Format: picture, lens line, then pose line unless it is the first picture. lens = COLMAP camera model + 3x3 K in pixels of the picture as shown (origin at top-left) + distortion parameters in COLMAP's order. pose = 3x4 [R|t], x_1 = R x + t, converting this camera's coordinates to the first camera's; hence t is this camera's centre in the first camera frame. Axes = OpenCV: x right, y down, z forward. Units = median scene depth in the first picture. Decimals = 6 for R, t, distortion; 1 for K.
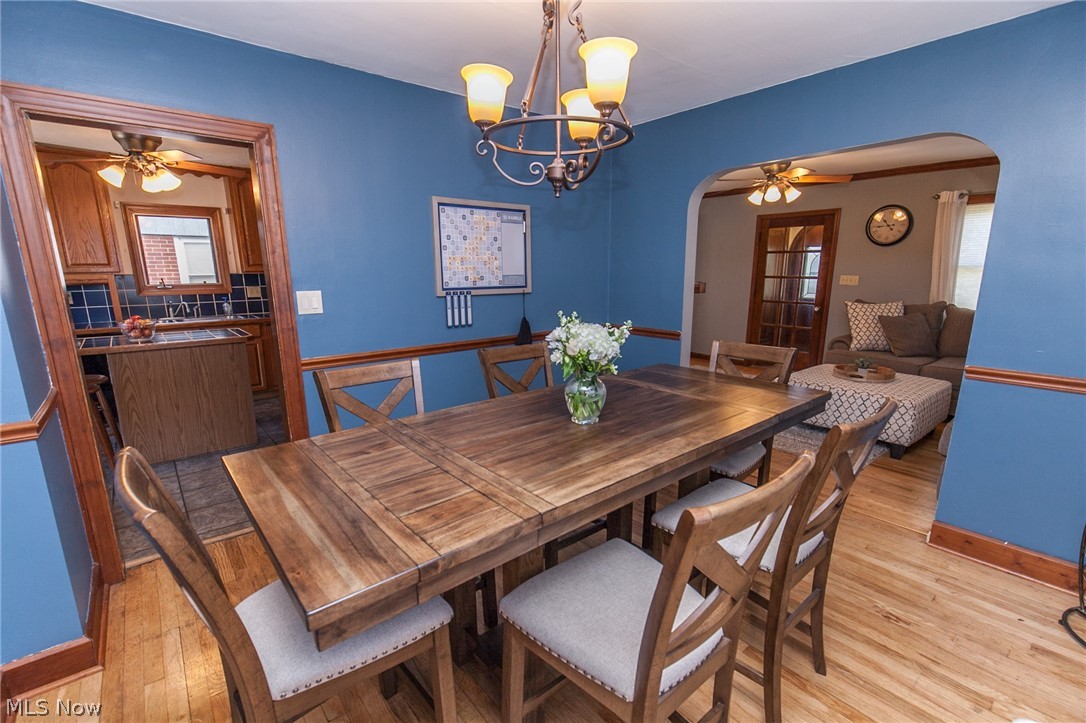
lens RADIAL K [[486.8, 0, 543.5], [0, 486.8, 376.1], [0, 0, 1]] dist [0.001523, -0.000288]
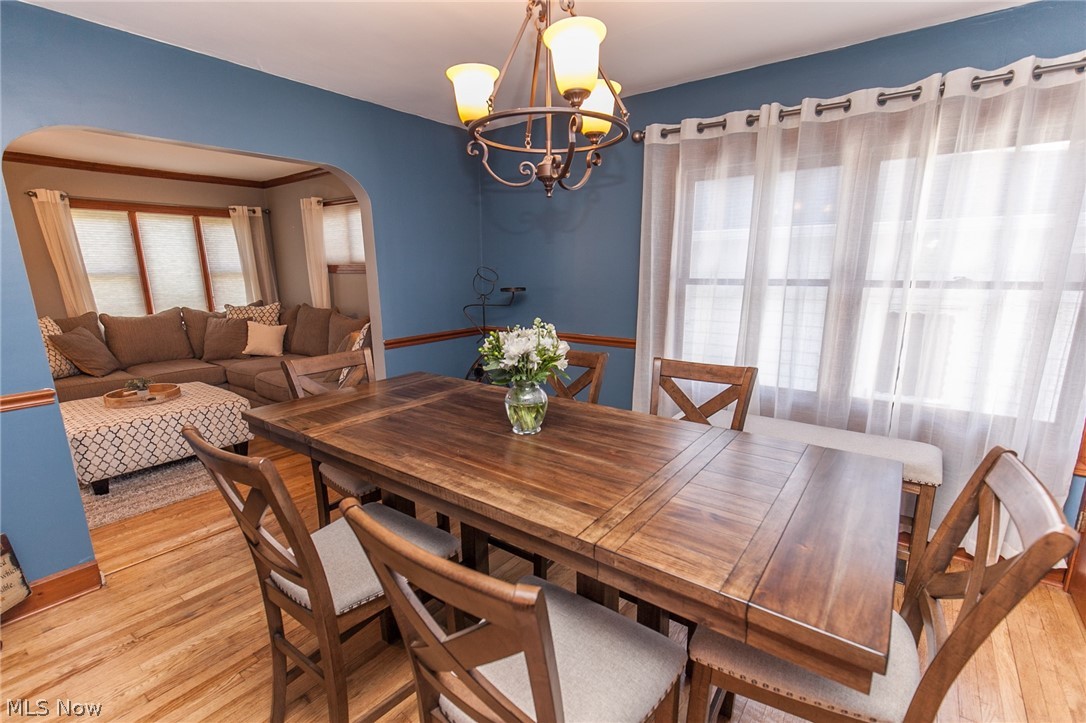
lens RADIAL K [[486.8, 0, 543.5], [0, 486.8, 376.1], [0, 0, 1]] dist [0.001523, -0.000288]
pose [[-0.226757, -0.208233, 0.951431, -0.885582], [0.225387, 0.939140, 0.259260, -0.273637], [-0.947513, 0.273230, -0.166024, 1.191140]]
